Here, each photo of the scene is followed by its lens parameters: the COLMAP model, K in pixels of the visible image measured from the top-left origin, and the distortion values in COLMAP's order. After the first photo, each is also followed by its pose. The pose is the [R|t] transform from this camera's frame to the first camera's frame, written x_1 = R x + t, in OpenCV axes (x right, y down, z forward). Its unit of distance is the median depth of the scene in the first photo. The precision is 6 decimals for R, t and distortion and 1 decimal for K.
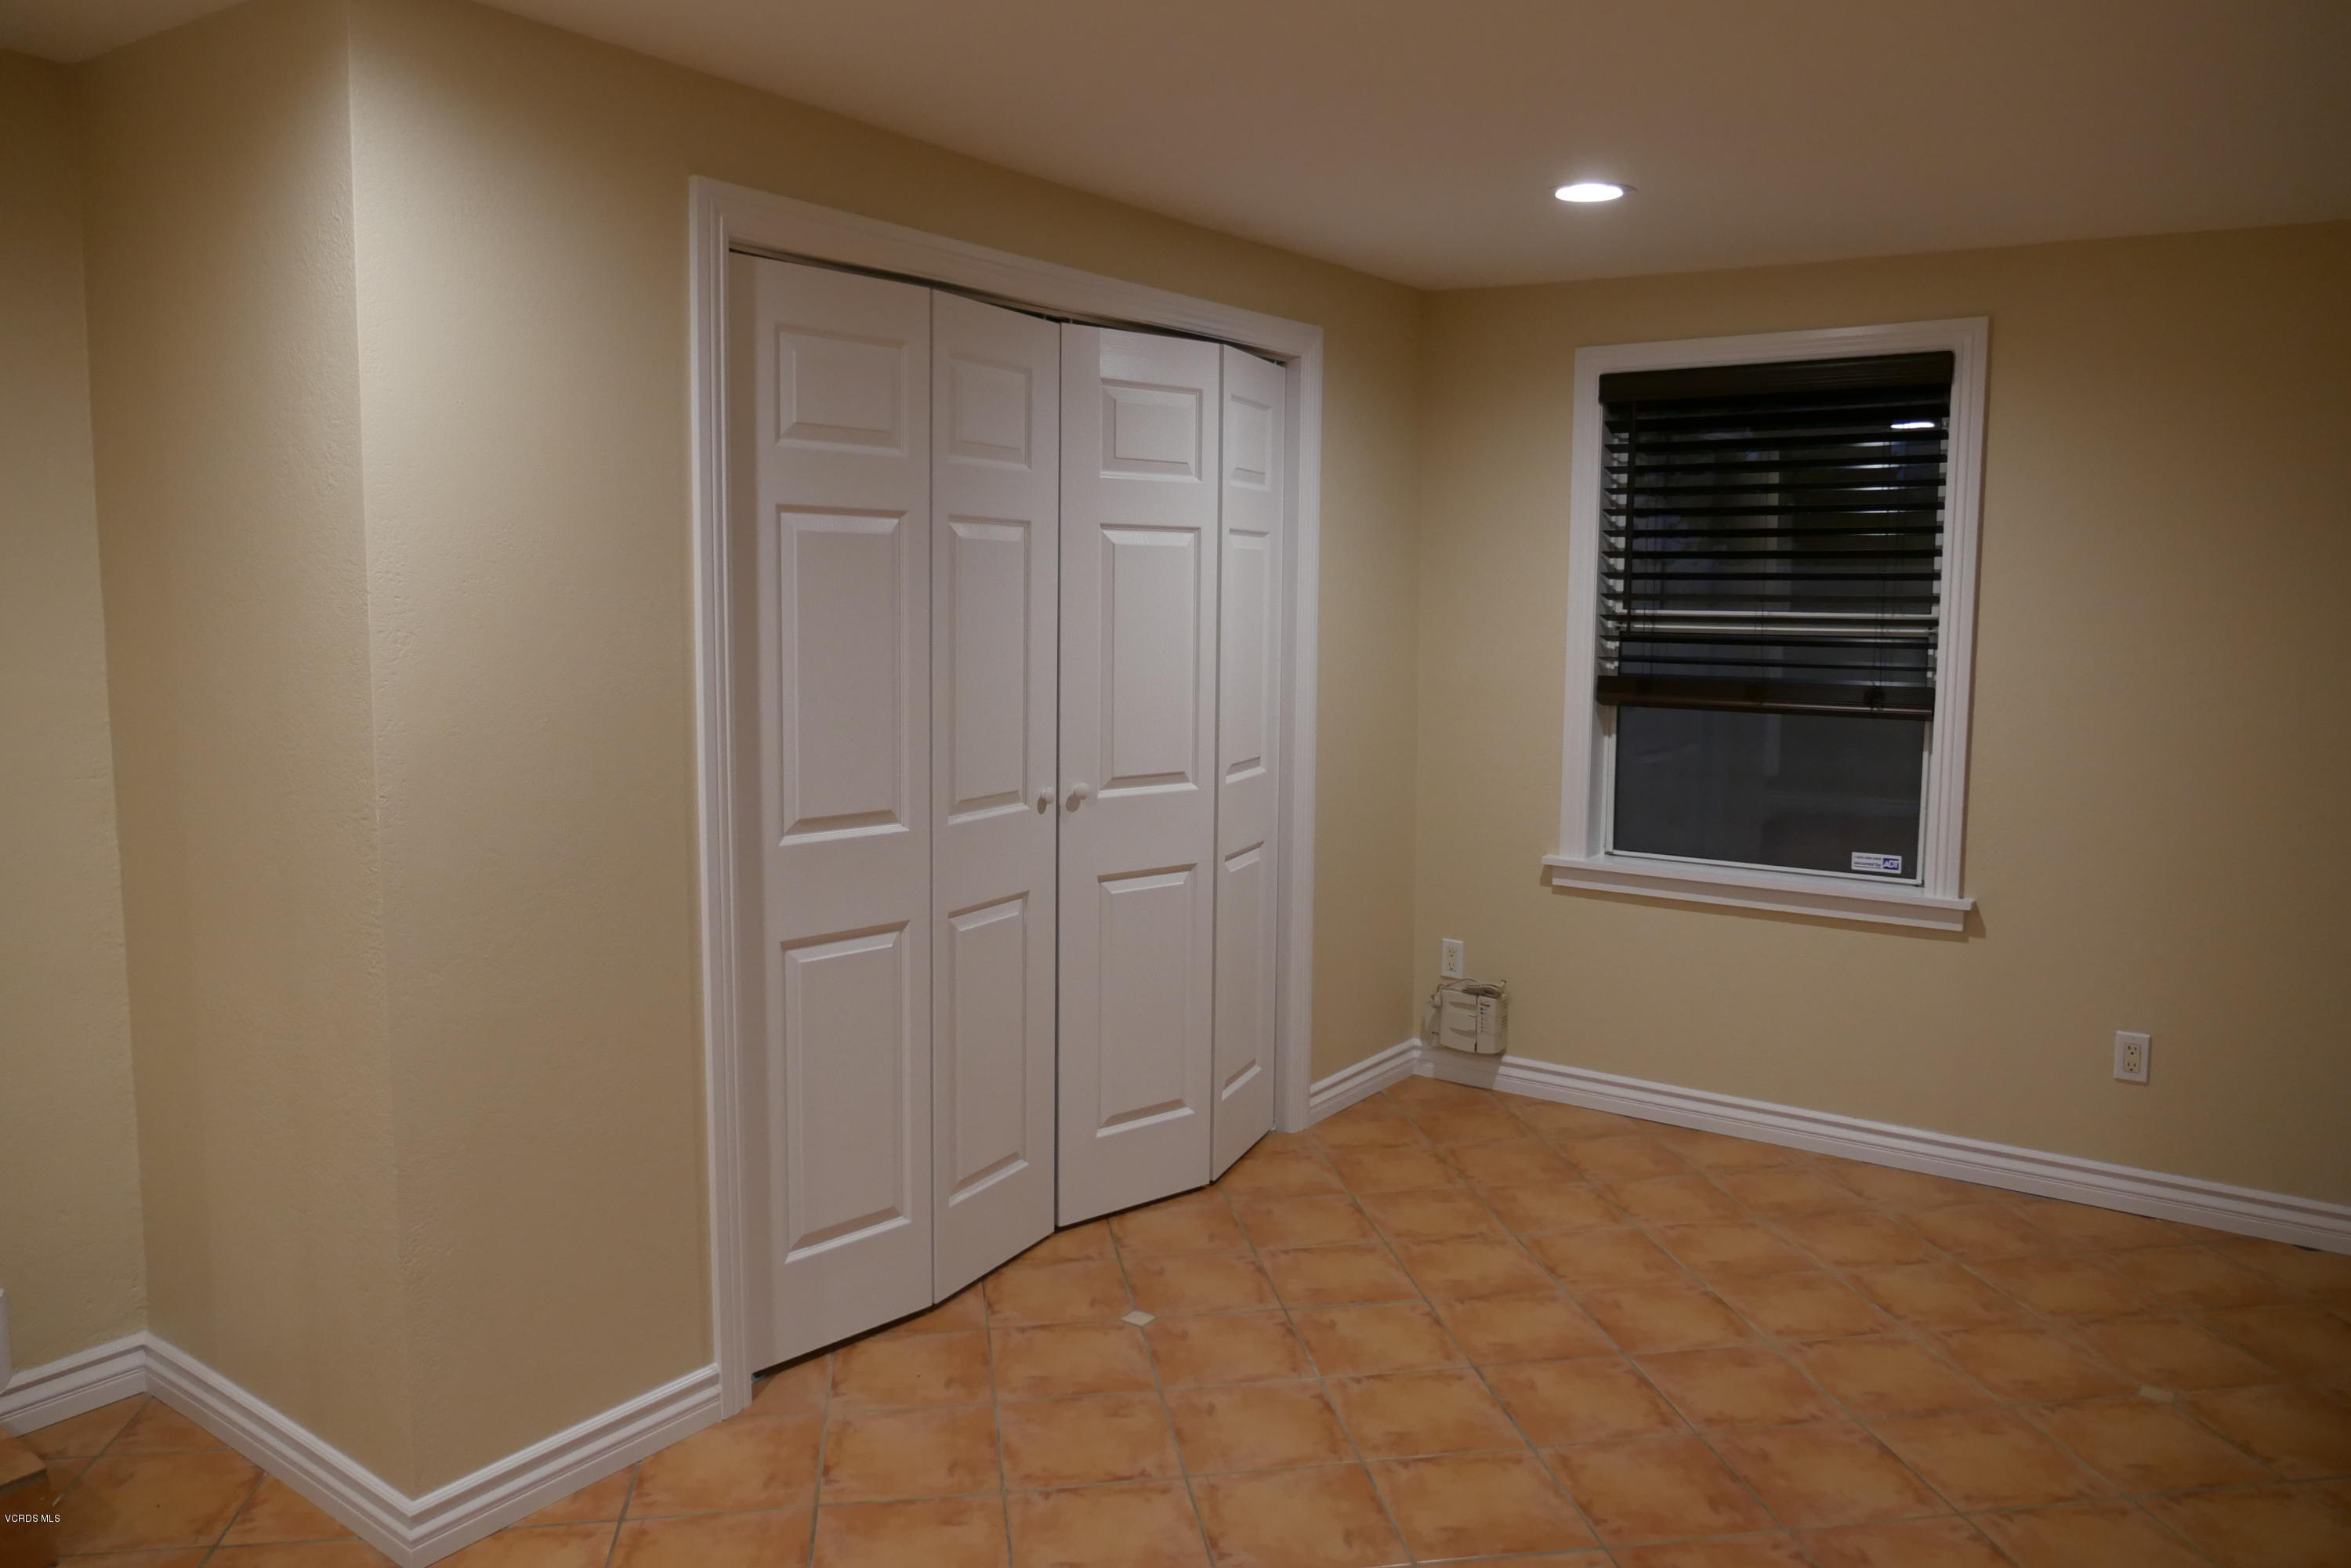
lens RADIAL K [[1667.3, 0, 1171.0], [0, 1667.3, 765.1], [0, 0, 1]] dist [-0.043564, 0.014939]
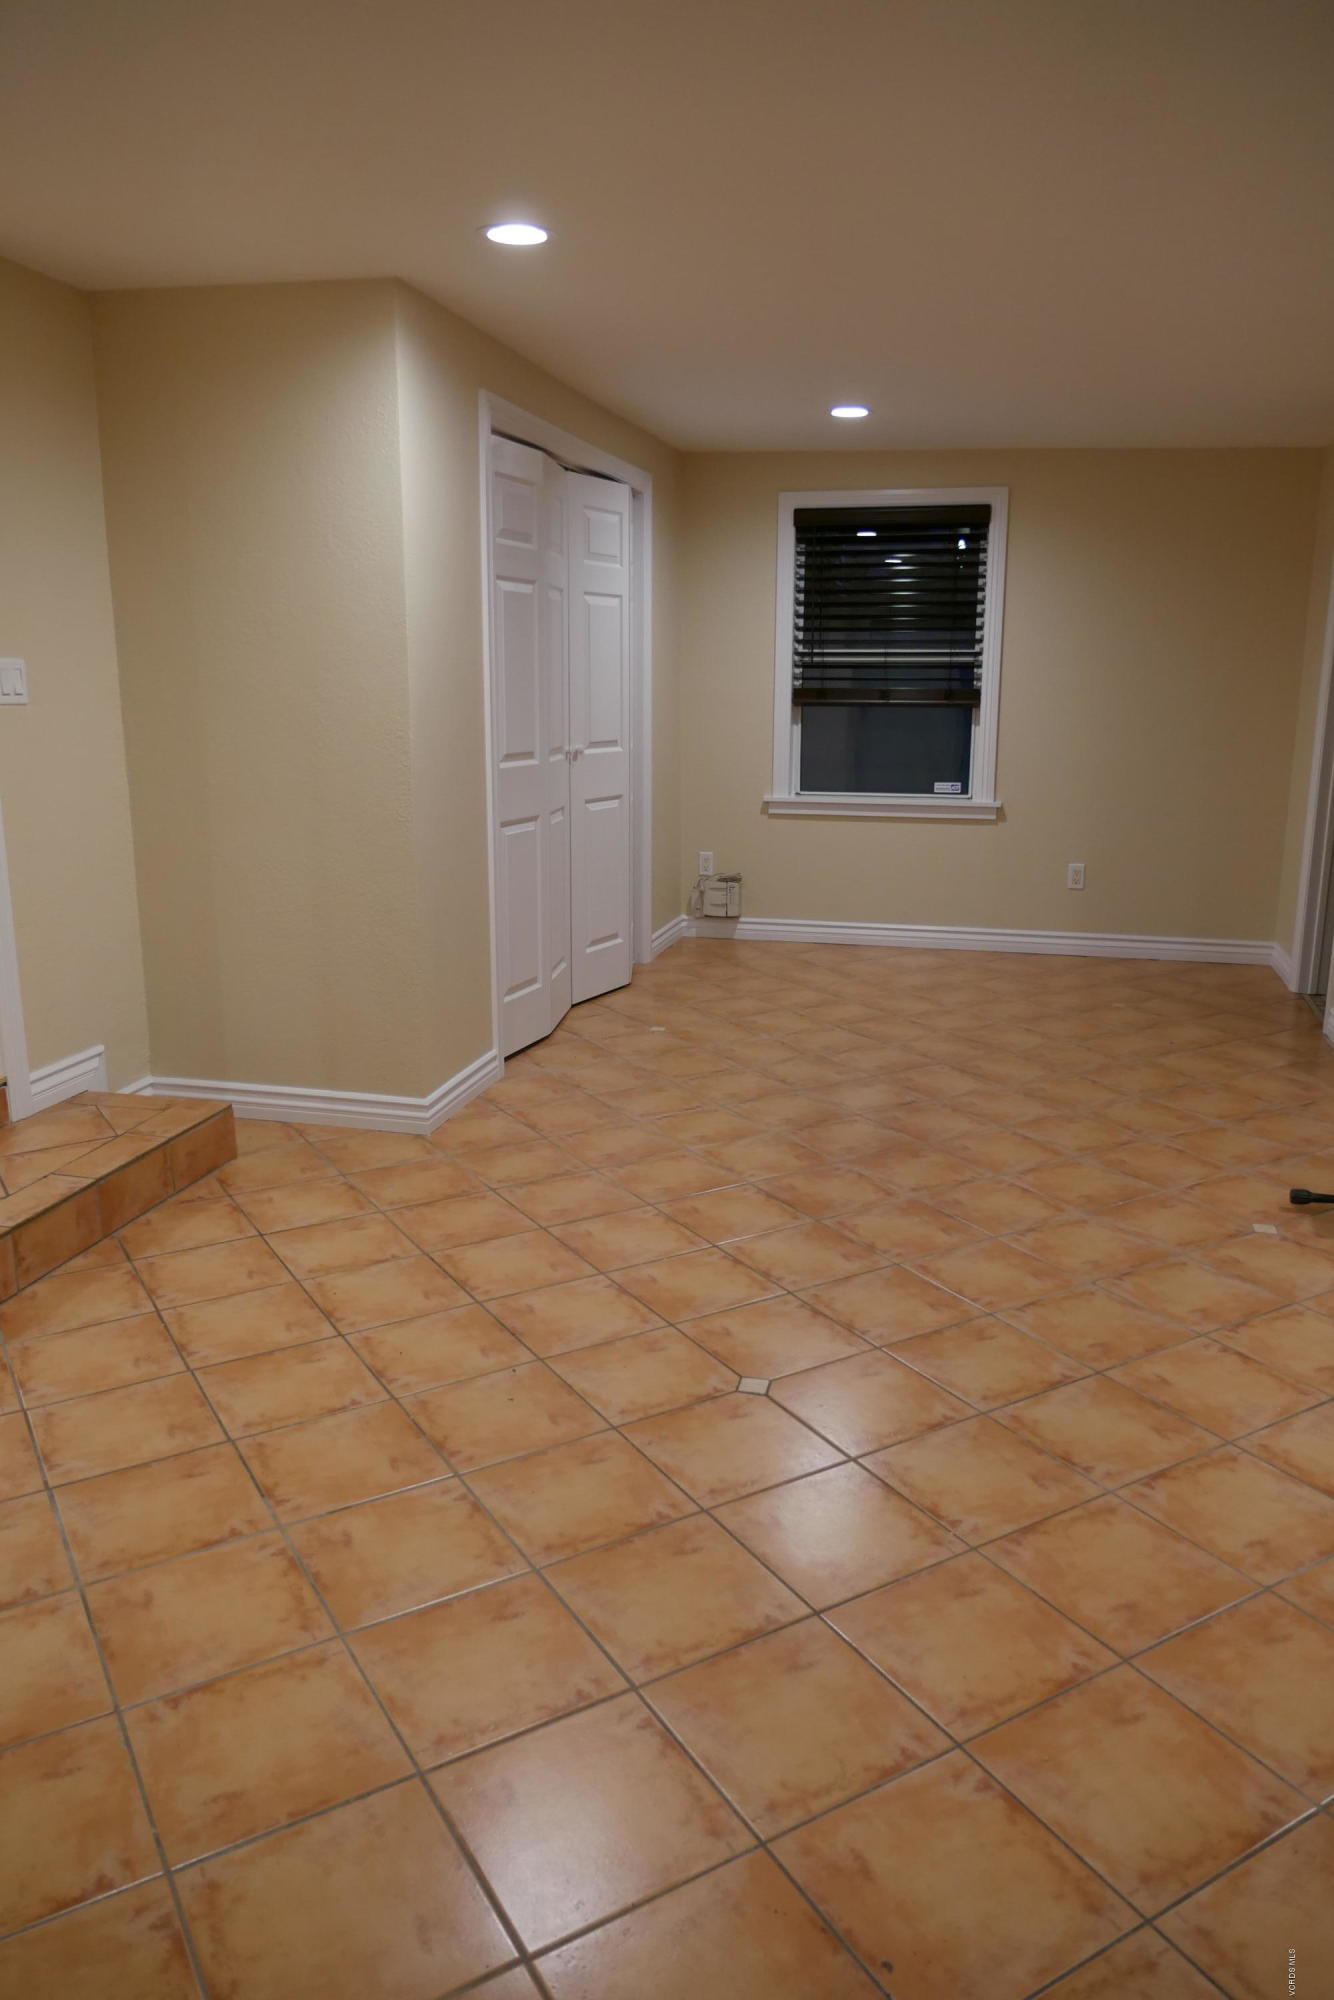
lens RADIAL K [[1418.4, 0, 667.4], [0, 1418.4, 1003.6], [0, 0, 1]] dist [-0.043564, 0.014939]
pose [[0.927268, -0.089690, 0.363497, -0.436786], [0.043905, 0.990233, 0.132332, 0.071613], [-0.371816, -0.106748, 0.922149, -0.347922]]
